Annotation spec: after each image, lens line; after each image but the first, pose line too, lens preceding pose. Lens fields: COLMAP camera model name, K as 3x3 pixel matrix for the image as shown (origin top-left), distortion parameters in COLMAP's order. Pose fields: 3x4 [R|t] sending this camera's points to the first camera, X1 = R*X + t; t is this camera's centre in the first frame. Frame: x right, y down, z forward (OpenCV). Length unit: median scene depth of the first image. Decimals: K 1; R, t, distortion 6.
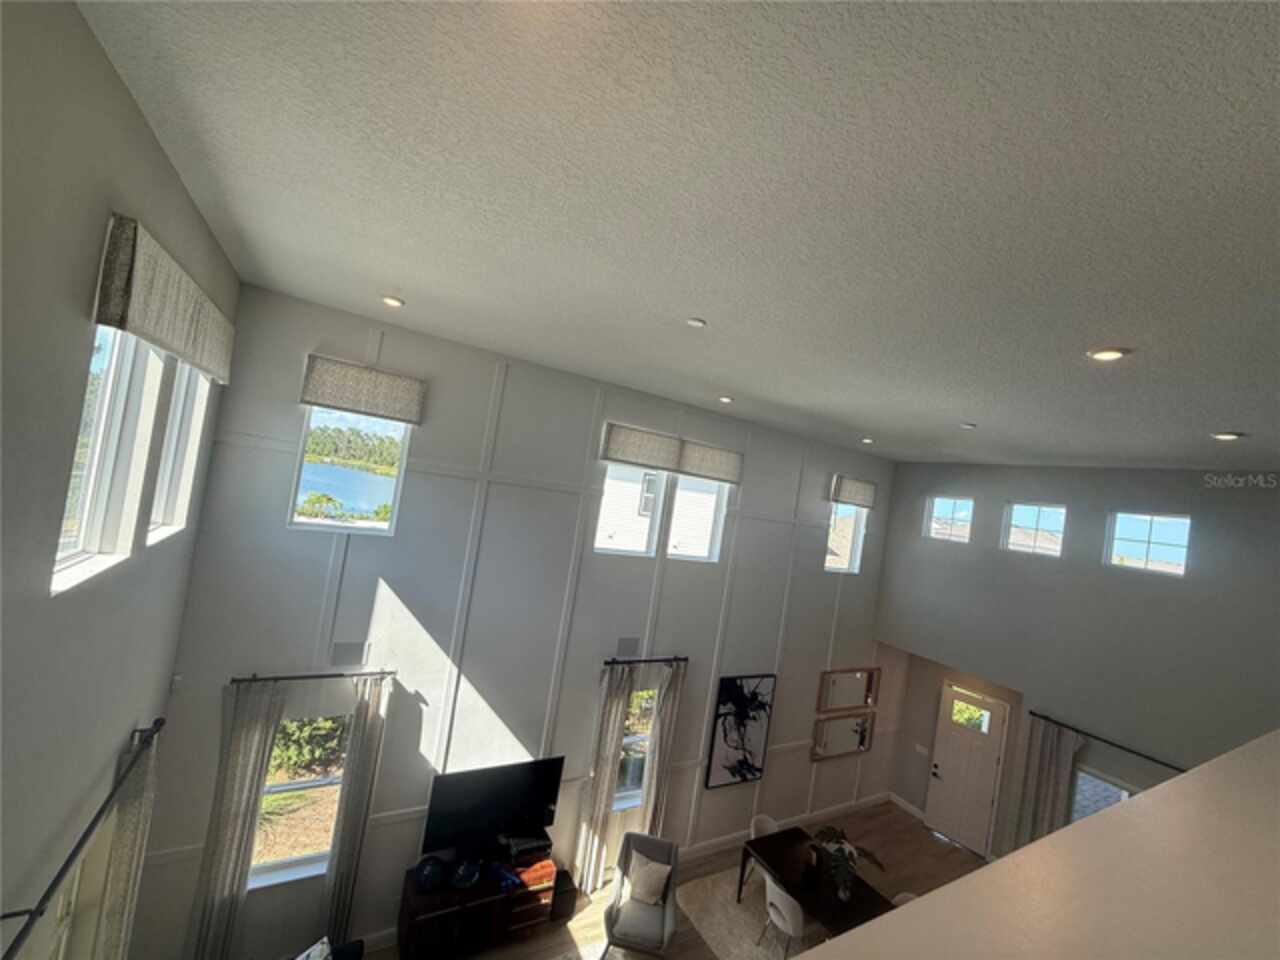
lens RADIAL K [[512.4, 0, 637.4], [0, 512.4, 483.4], [0, 0, 1]] dist [-0.000417, -0.000066]
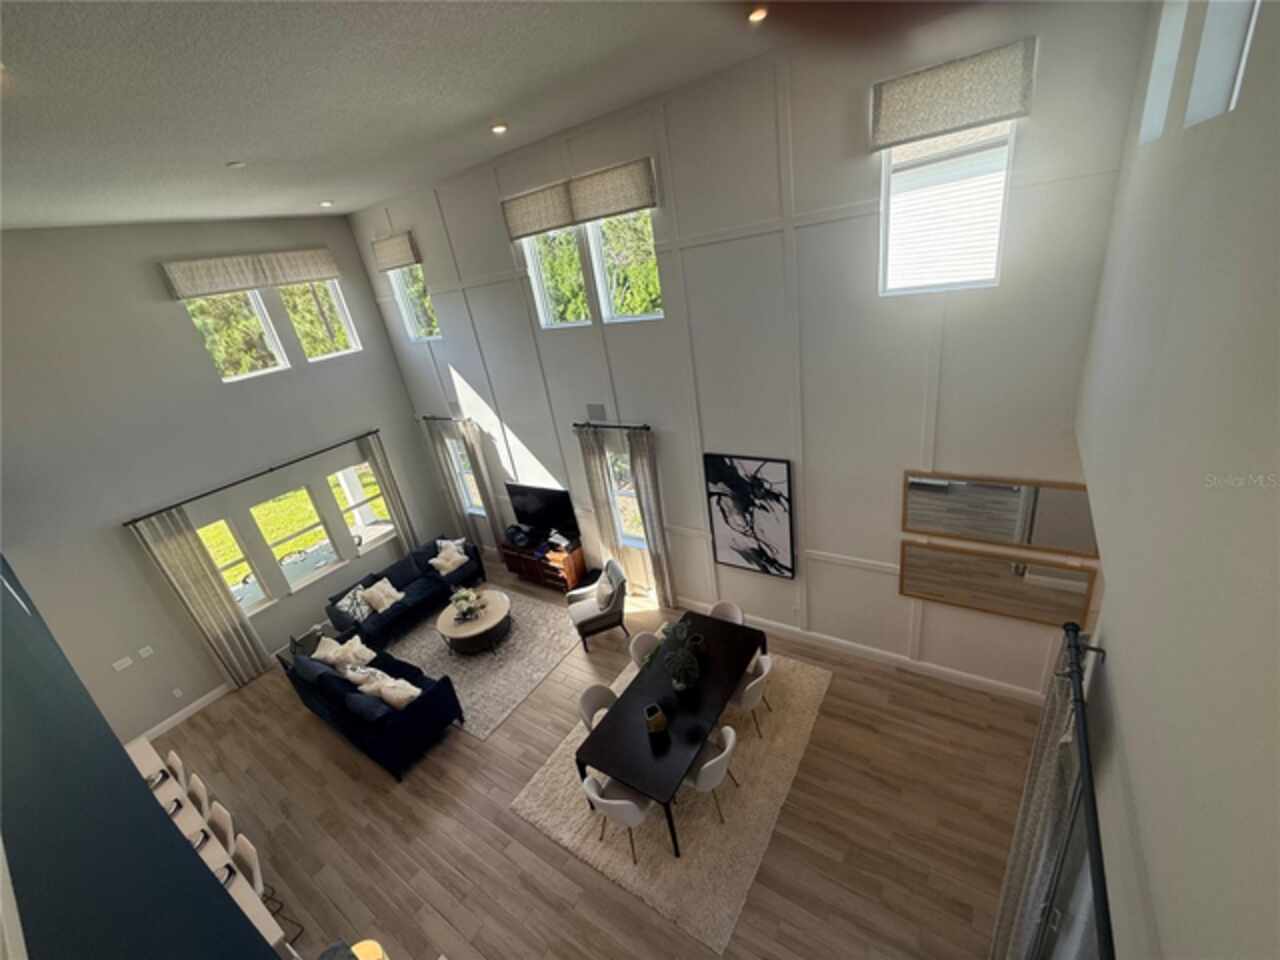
lens RADIAL K [[513.4, 0, 626.6], [0, 513.4, 483.0], [0, 0, 1]] dist [-0.000957, -0.000069]
pose [[0.383439, 0.165598, -0.908599, 0.895180], [0.246488, 0.929761, 0.273476, 0.156977], [0.890066, -0.328820, 0.315689, 0.590751]]
